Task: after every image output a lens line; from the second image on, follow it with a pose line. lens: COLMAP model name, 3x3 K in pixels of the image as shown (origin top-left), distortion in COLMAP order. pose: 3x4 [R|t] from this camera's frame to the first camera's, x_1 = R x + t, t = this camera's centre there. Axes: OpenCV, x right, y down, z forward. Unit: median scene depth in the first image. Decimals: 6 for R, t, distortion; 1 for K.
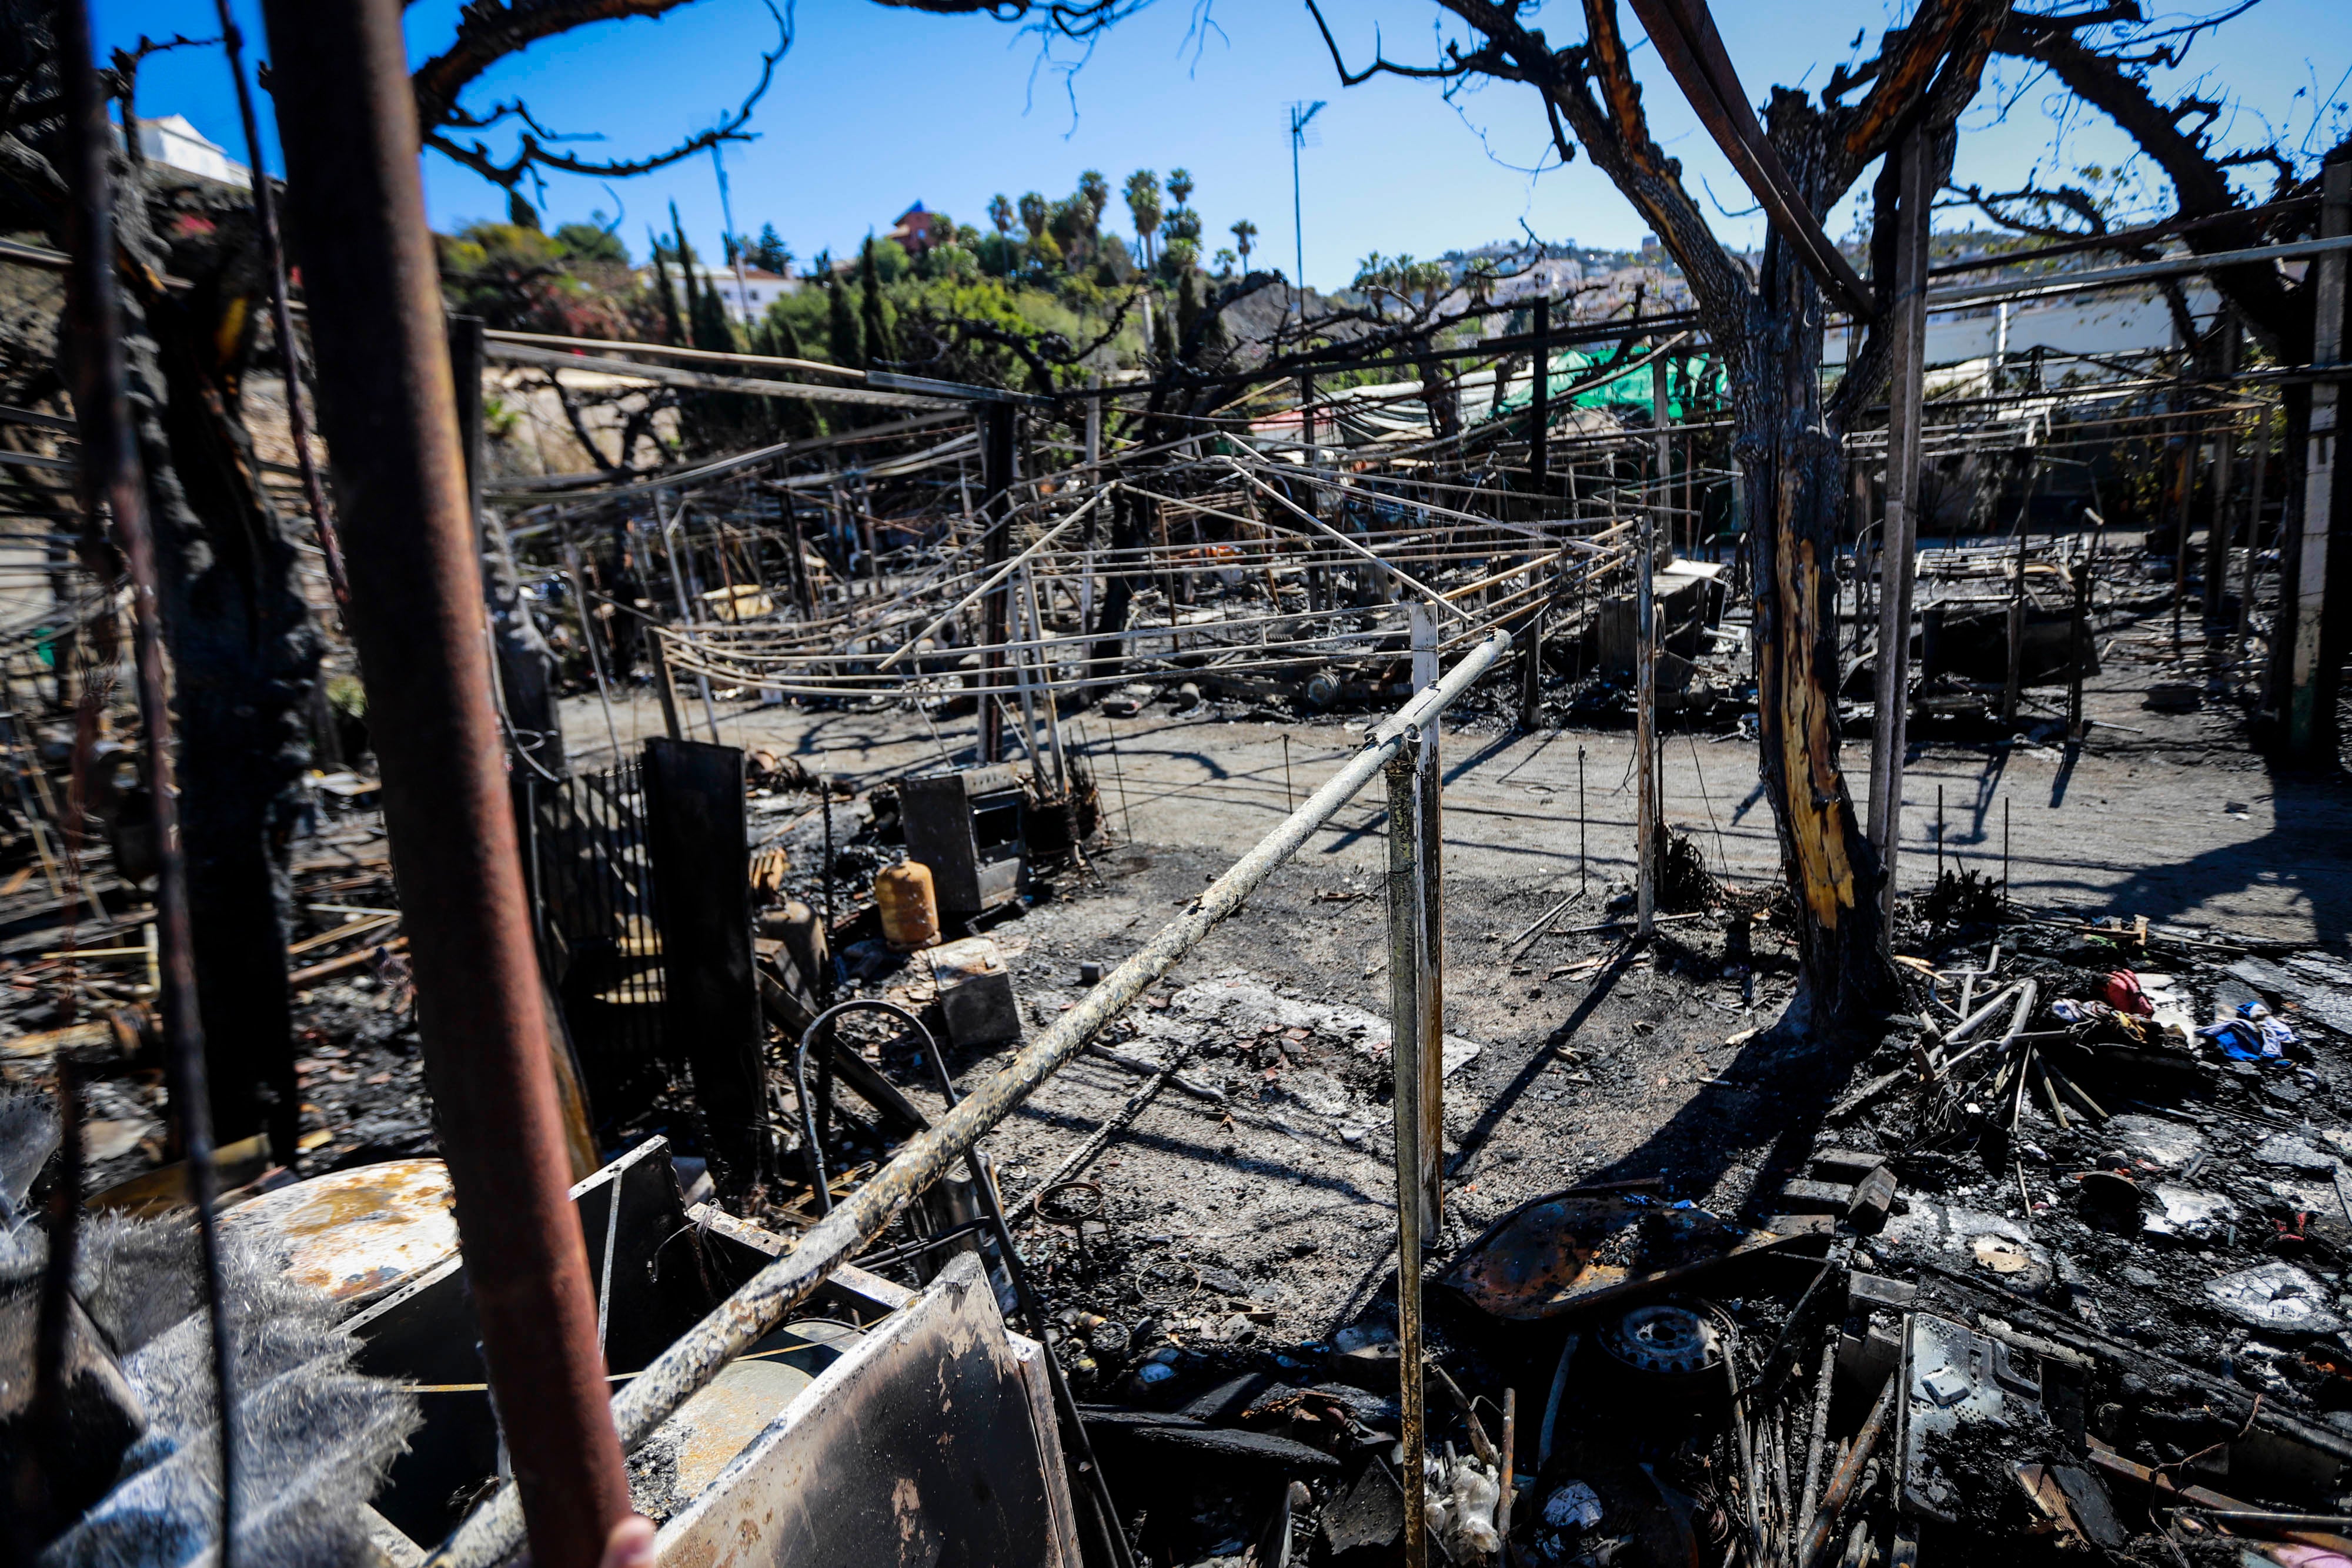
lens RADIAL K [[1207.5, 0, 1227.7], [0, 1207.5, 789.2], [0, 0, 1]] dist [-0.070234, 0.034265]
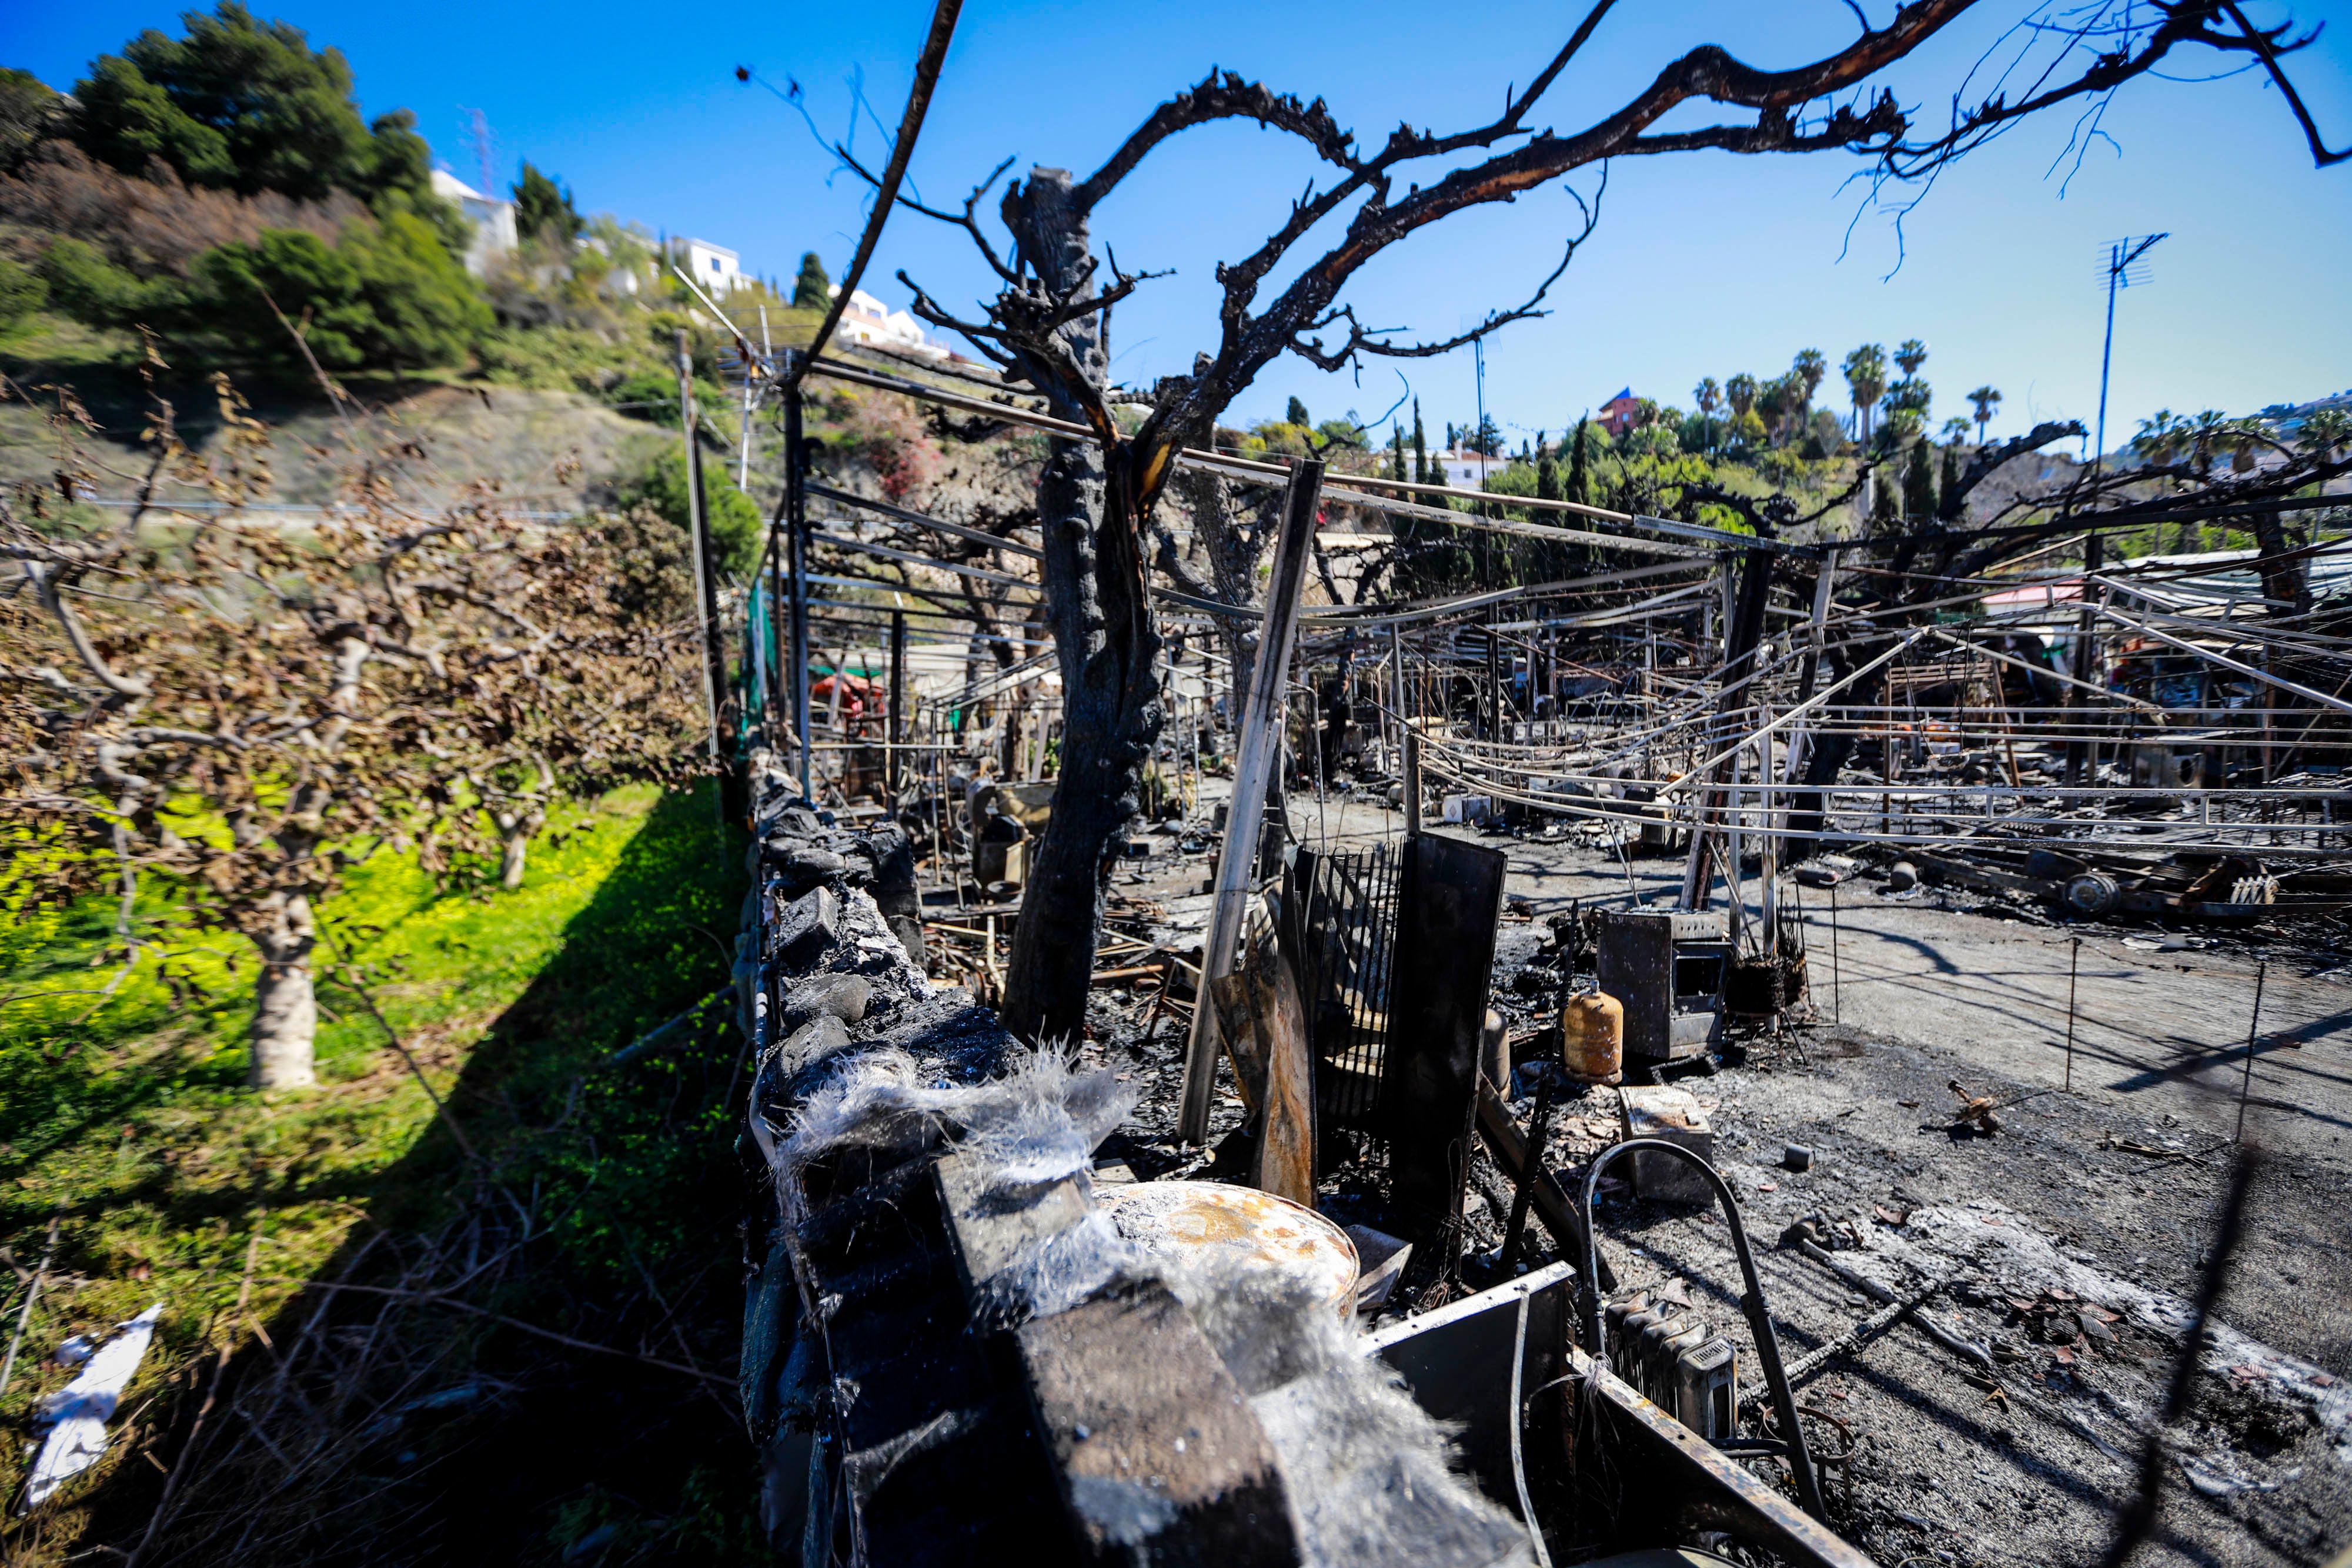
lens RADIAL K [[1075.7, 0, 1172.0], [0, 1075.7, 790.5], [0, 0, 1]] dist [-0.053045, 0.020116]
pose [[0.836356, 0.119380, -0.535031, -0.106592], [-0.181759, 0.981180, -0.065196, 0.016954], [0.517178, 0.151774, 0.842313, 0.042300]]
